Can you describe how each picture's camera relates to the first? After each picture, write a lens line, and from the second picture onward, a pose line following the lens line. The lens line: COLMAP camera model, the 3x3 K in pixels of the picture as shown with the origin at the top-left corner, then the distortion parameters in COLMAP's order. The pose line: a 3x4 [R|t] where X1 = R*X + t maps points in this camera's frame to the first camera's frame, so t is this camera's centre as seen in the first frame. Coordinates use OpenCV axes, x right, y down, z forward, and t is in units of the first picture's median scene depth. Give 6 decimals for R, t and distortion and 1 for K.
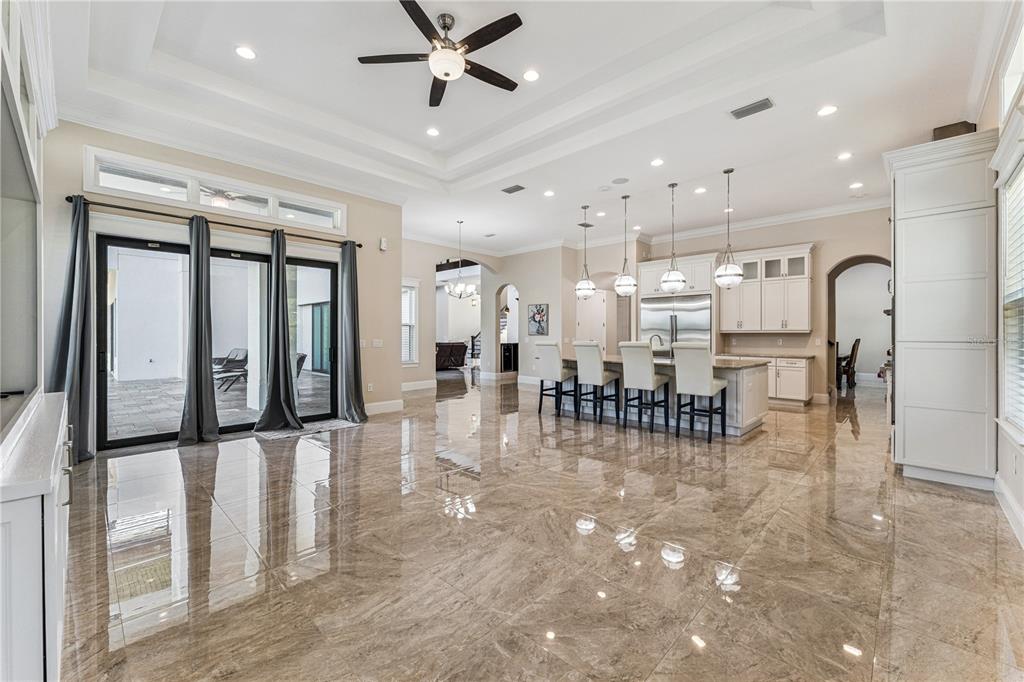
lens RADIAL K [[414.3, 0, 507.7], [0, 414.3, 336.7], [0, 0, 1]] dist [-0.000820, 0.000660]
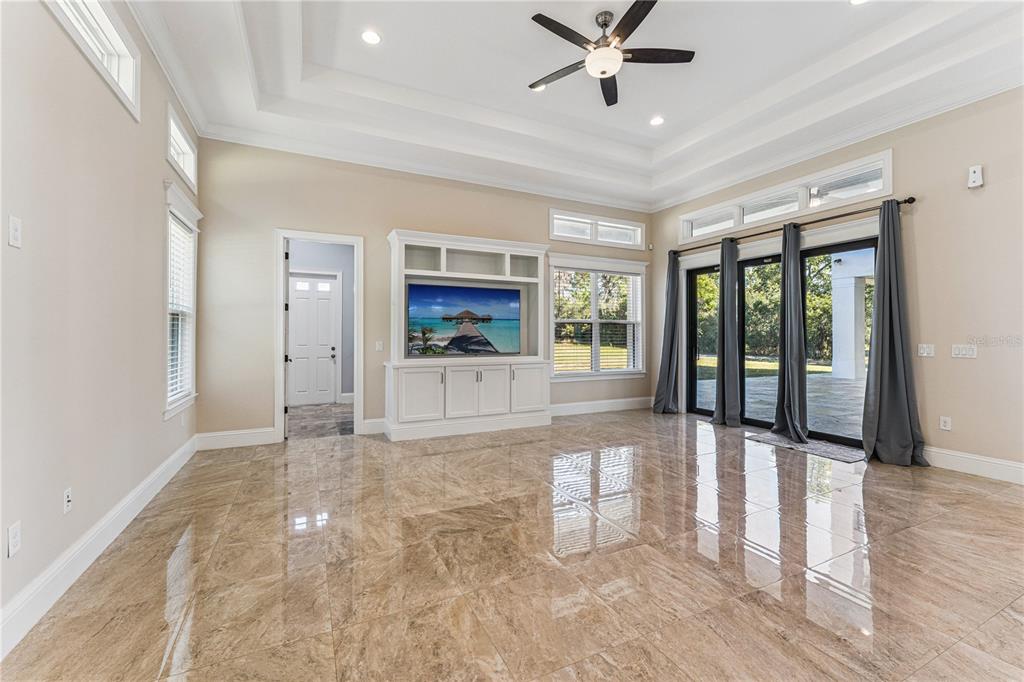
lens RADIAL K [[414.3, 0, 501.3], [0, 414.3, 335.8], [0, 0, 1]] dist [-0.000820, 0.000660]
pose [[-0.338552, -0.001072, -0.940947, 0.511742], [-0.006717, 0.999977, 0.001278, -0.002002], [0.940924, 0.006752, -0.338552, 0.658498]]
